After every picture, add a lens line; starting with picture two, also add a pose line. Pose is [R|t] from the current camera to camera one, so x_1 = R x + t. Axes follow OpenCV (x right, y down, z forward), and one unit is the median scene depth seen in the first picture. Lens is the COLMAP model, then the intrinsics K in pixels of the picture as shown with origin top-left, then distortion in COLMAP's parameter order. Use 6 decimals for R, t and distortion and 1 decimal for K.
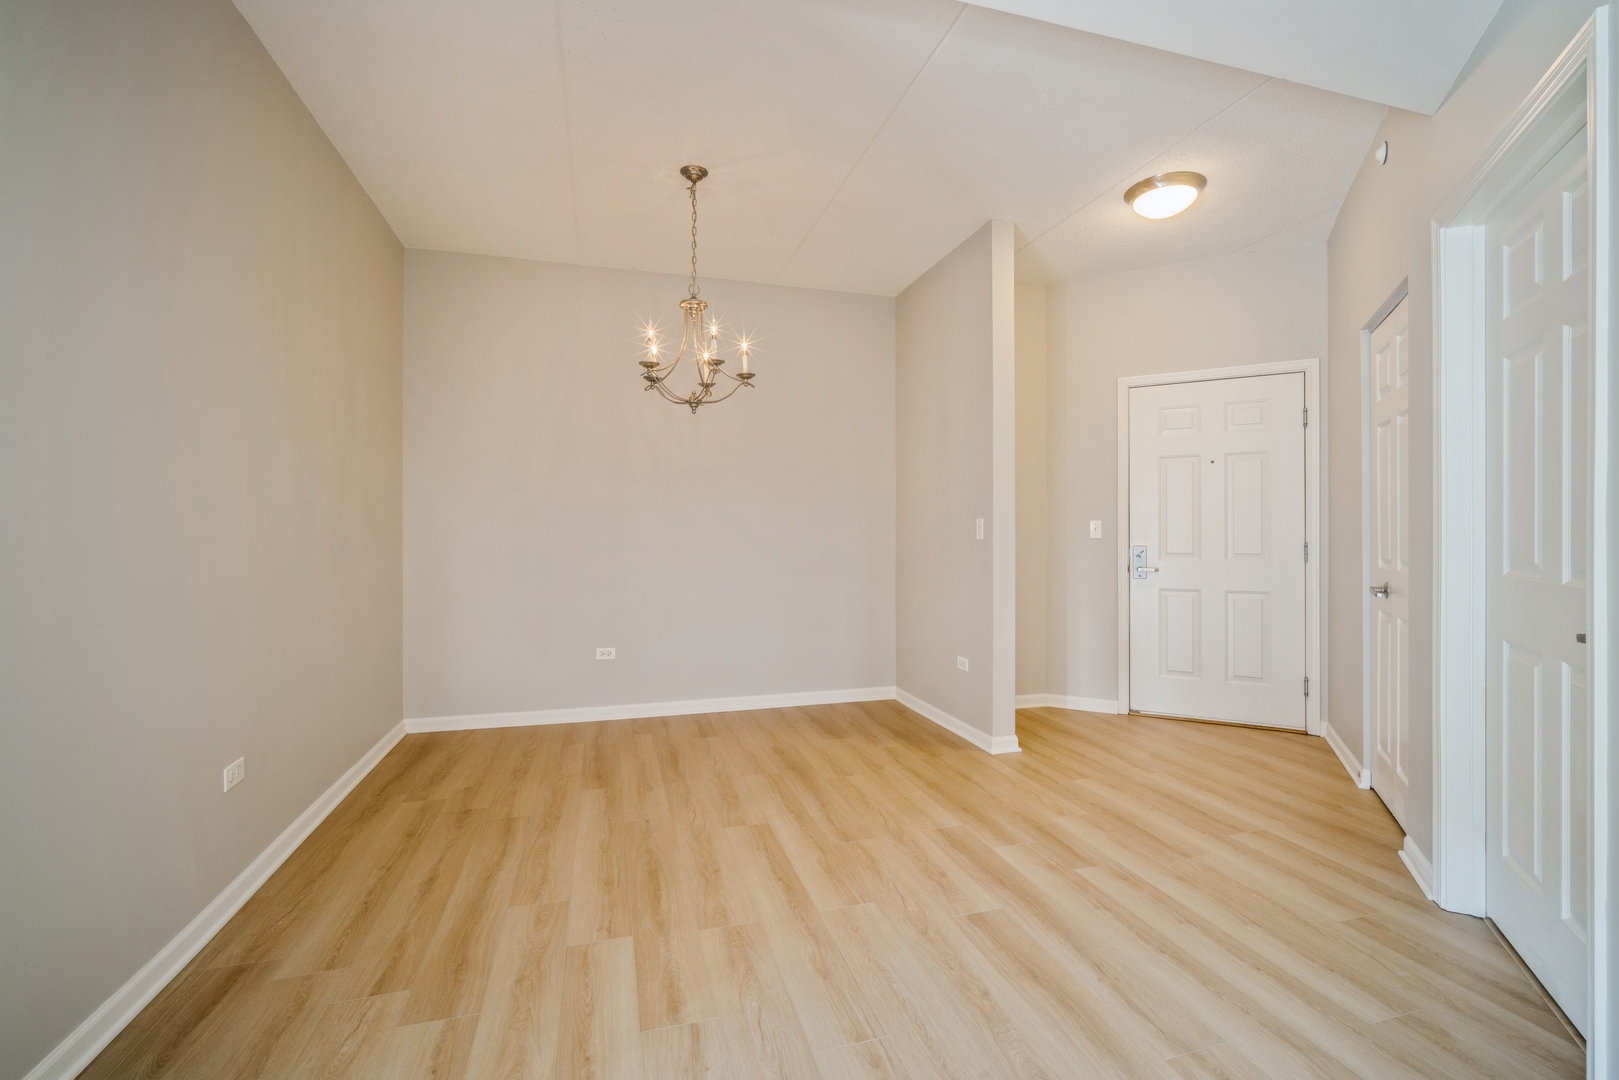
lens RADIAL K [[706.9, 0, 809.4], [0, 706.9, 531.0], [0, 0, 1]] dist [0.000241, 0.000073]
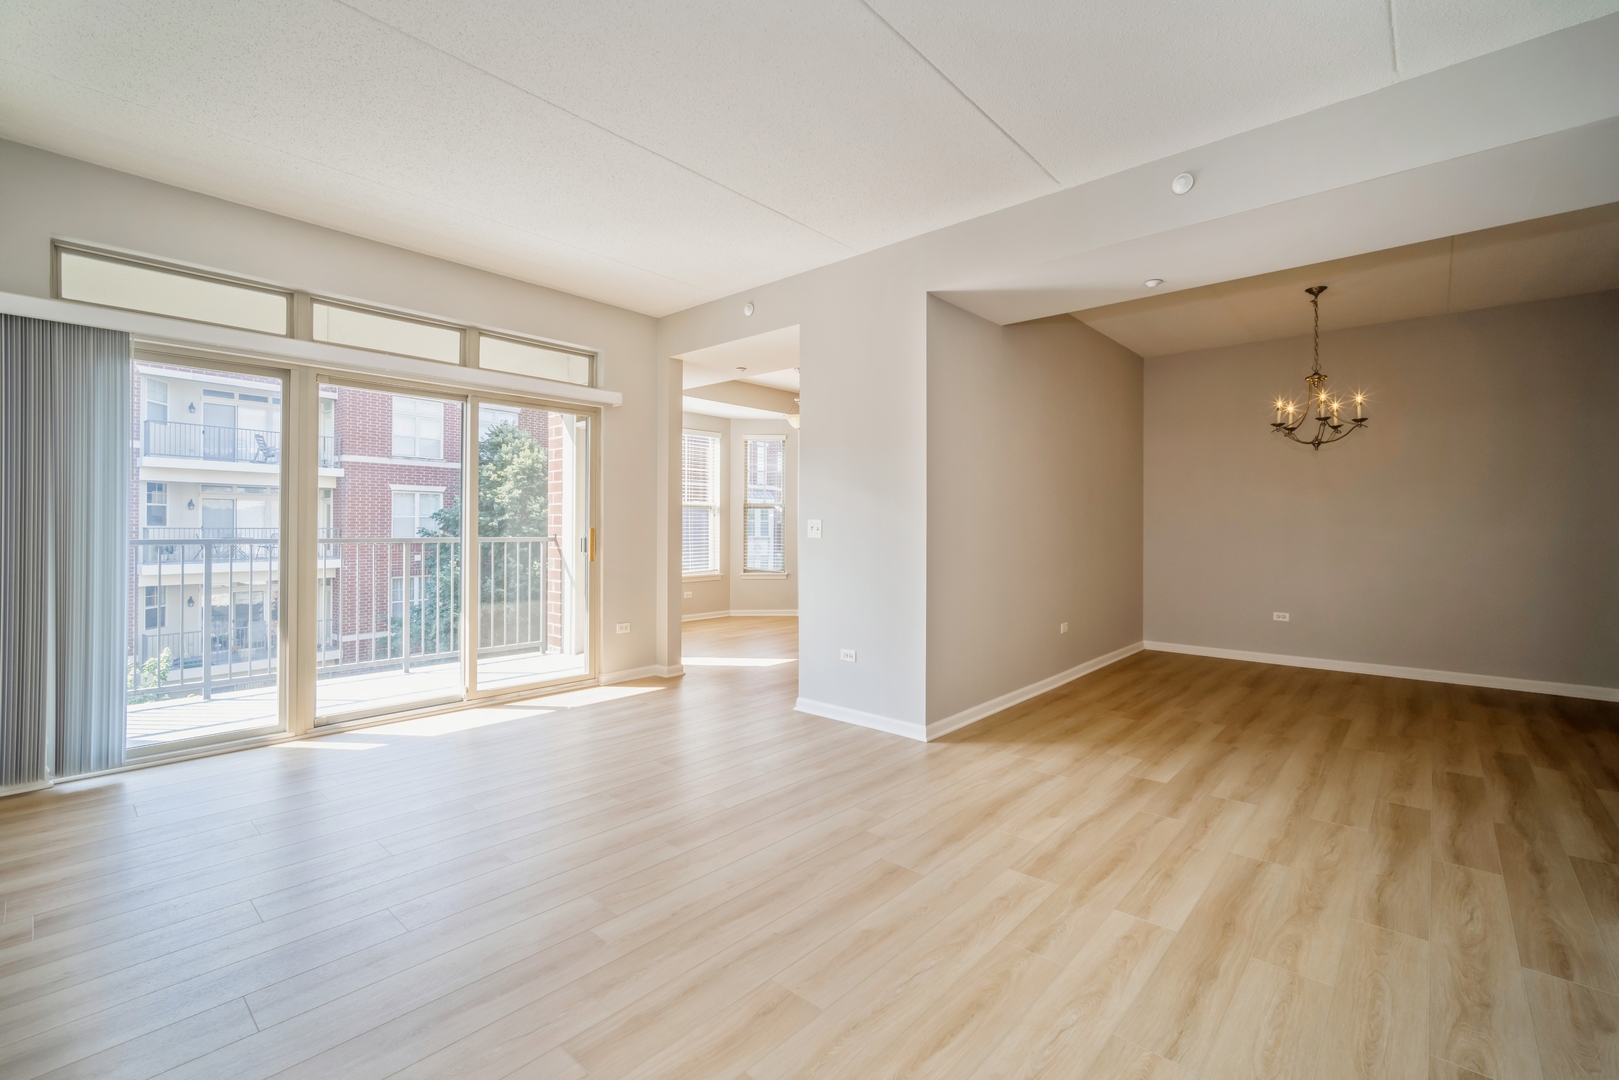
lens RADIAL K [[706.9, 0, 809.4], [0, 706.9, 531.0], [0, 0, 1]] dist [0.000241, 0.000073]
pose [[0.525605, -0.001620, -0.850727, 0.540042], [0.003130, 0.999995, 0.000029, 0.000885], [0.850723, -0.002678, 0.525608, -0.694994]]
